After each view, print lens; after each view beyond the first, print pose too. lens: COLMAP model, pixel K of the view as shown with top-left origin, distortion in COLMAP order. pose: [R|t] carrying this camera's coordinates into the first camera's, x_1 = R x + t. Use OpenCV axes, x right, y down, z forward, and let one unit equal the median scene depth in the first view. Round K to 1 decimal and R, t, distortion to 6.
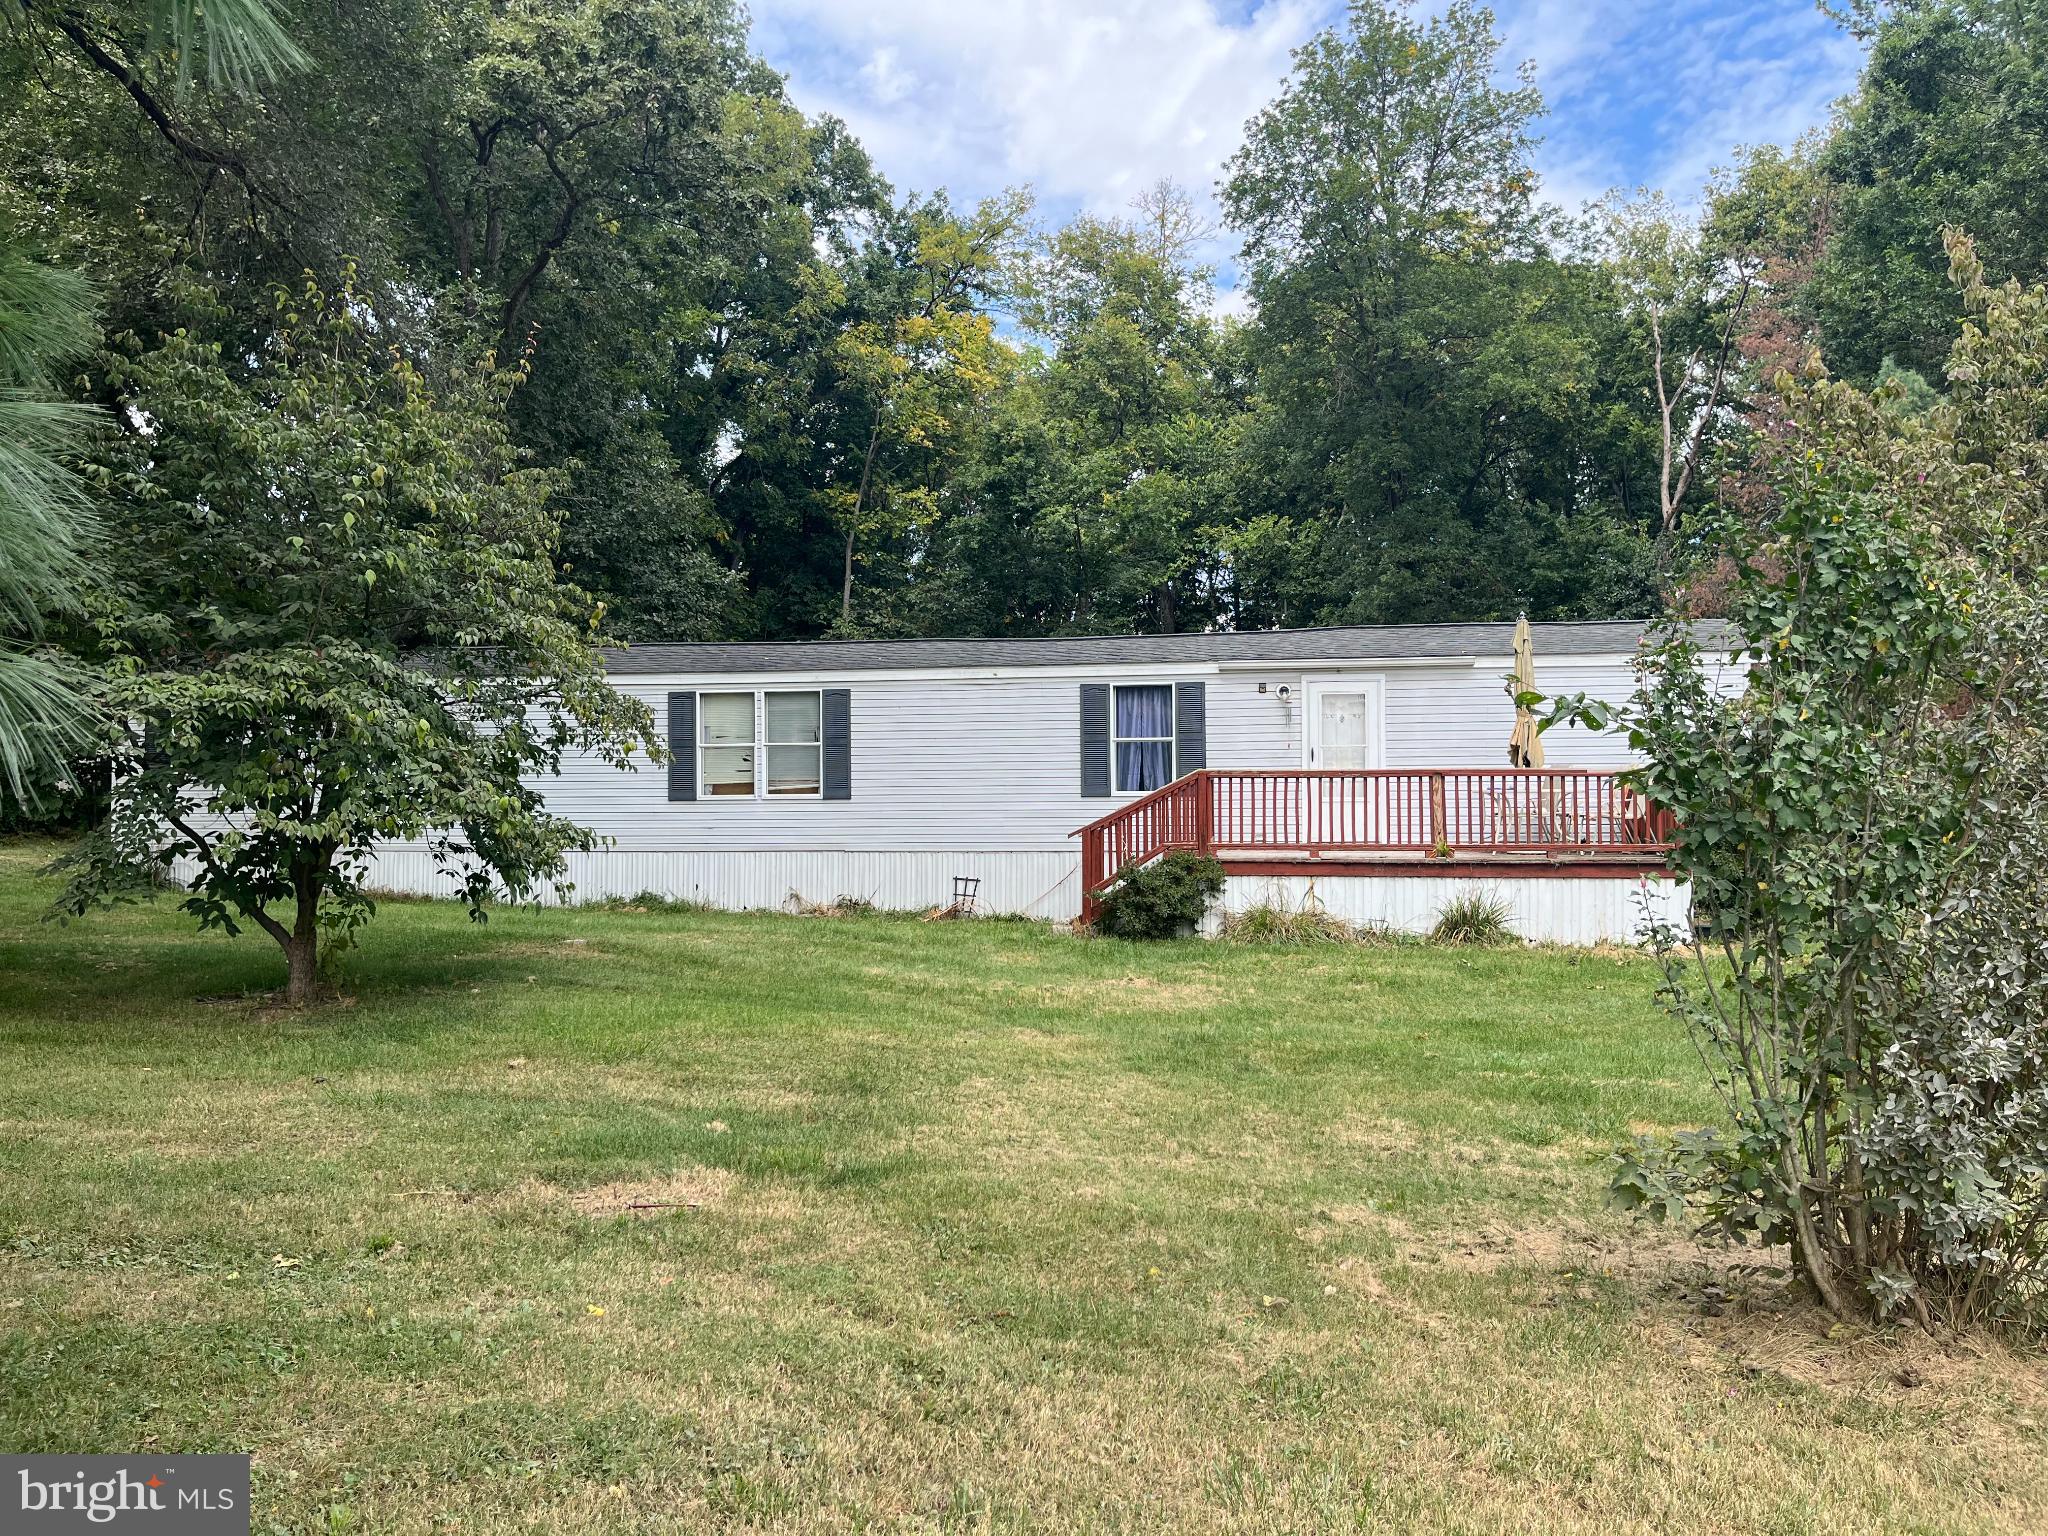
lens RADIAL K [[1548.9, 0, 1025.4], [0, 1548.9, 774.9], [0, 0, 1]] dist [0.057385, -0.067891]
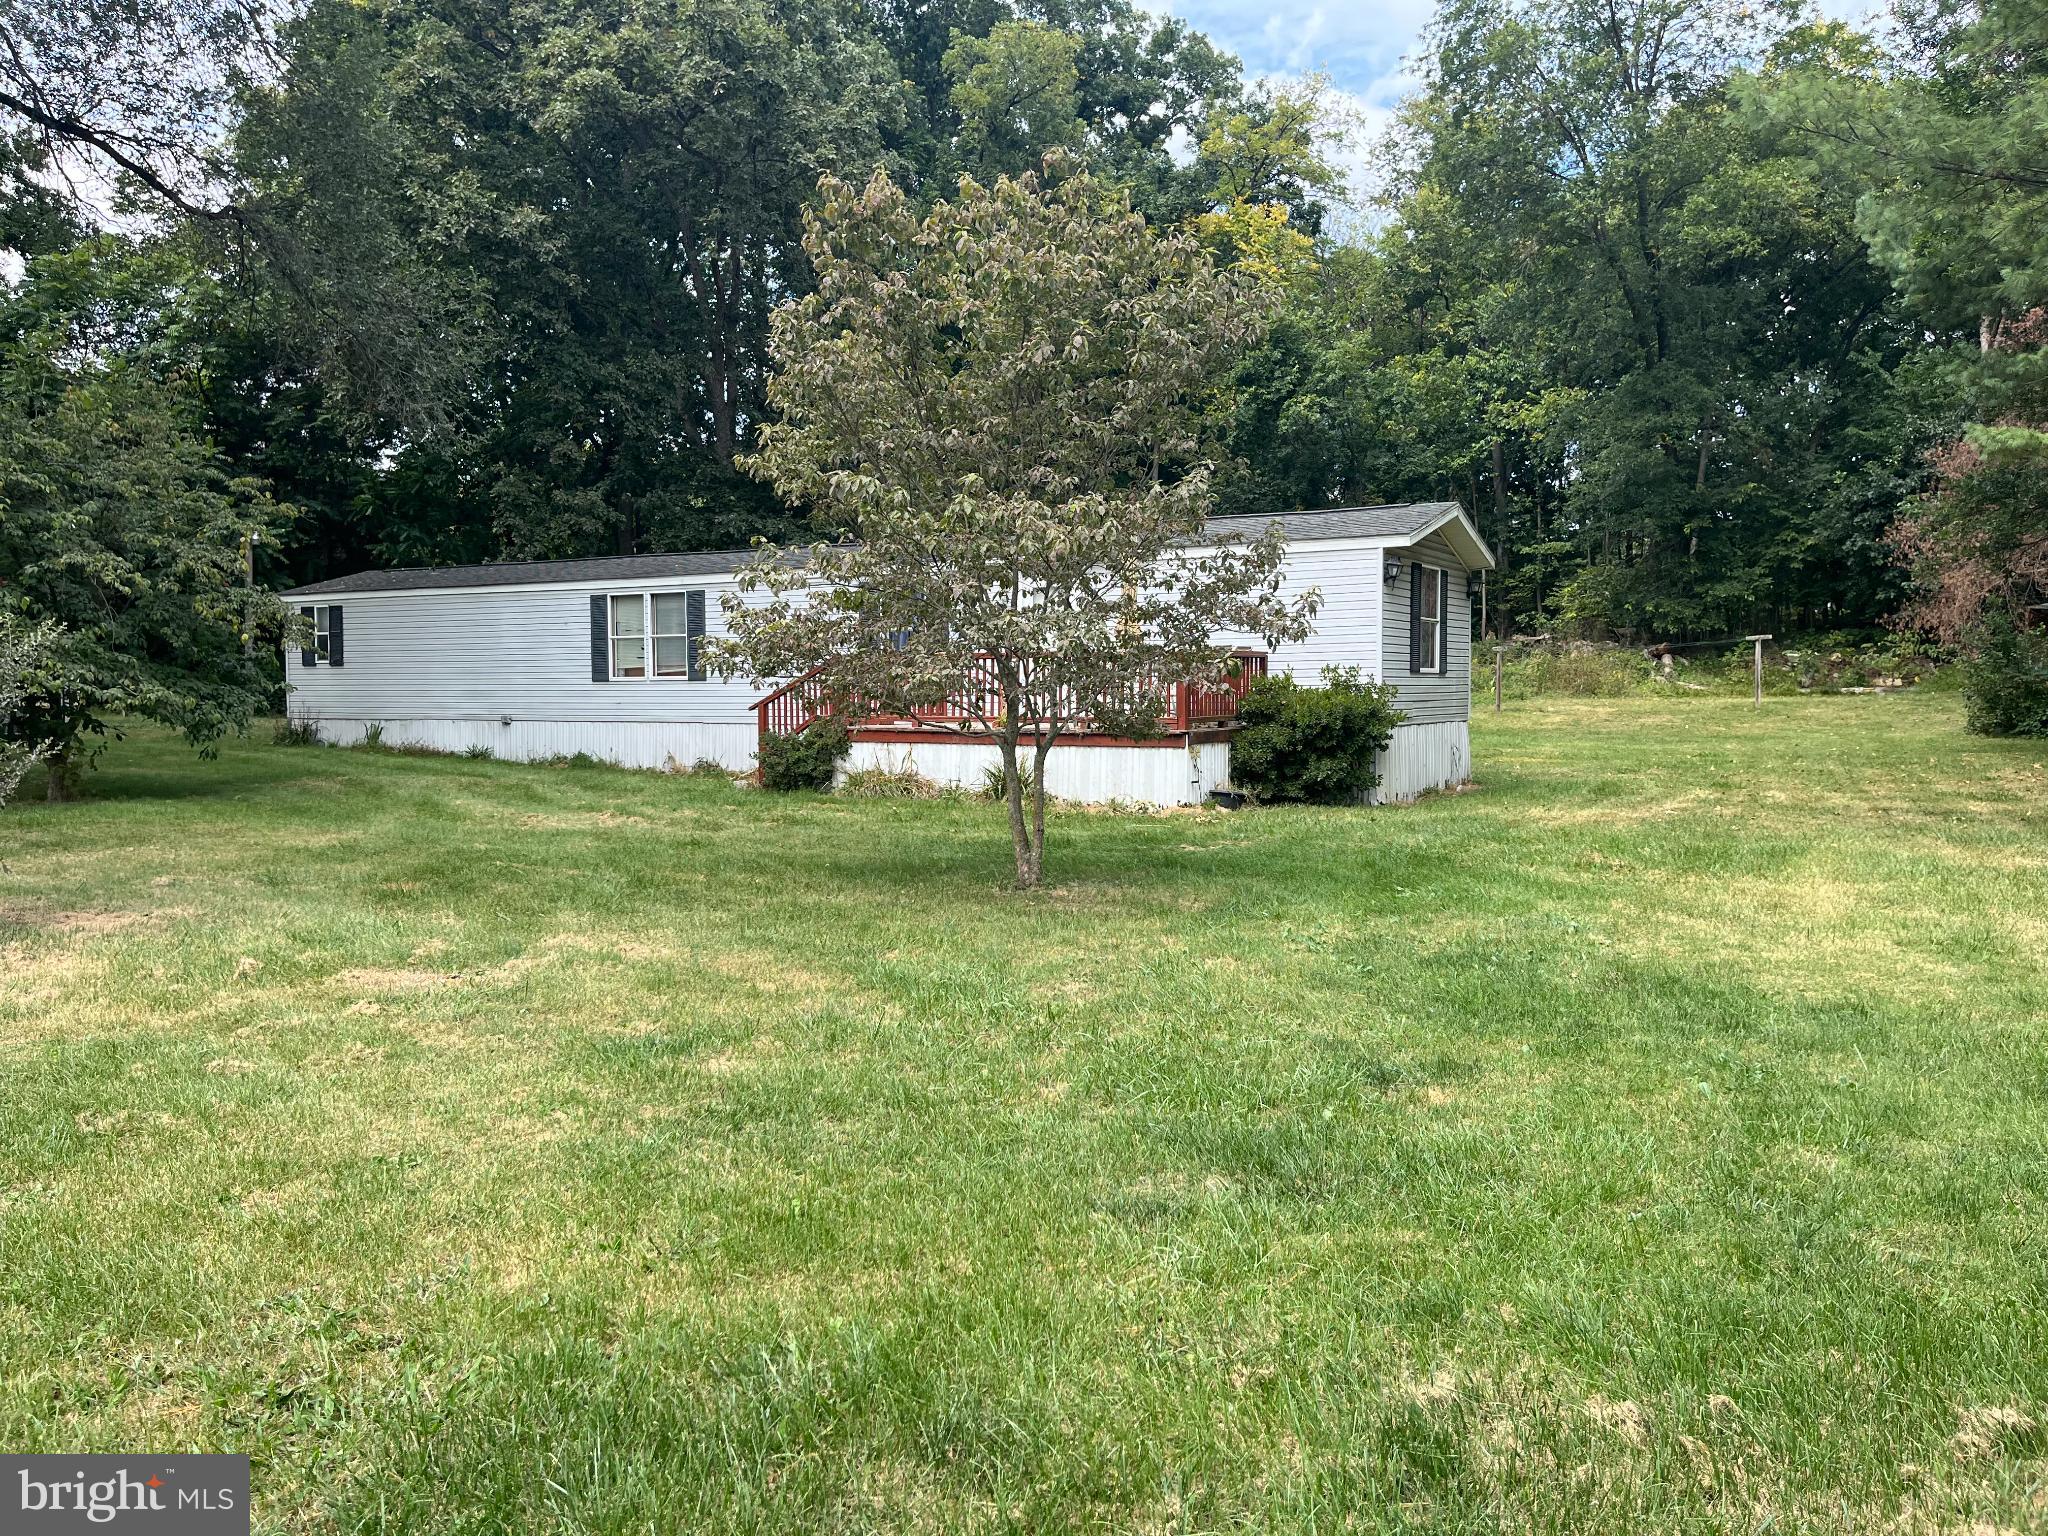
lens RADIAL K [[1548.9, 0, 1022.5], [0, 1548.9, 767.4], [0, 0, 1]] dist [0.057385, -0.067891]
pose [[0.938935, 0.019927, -0.343516, 0.546217], [0.002638, 0.997876, 0.065096, 0.005078], [0.344084, -0.062027, 0.936888, -0.077752]]
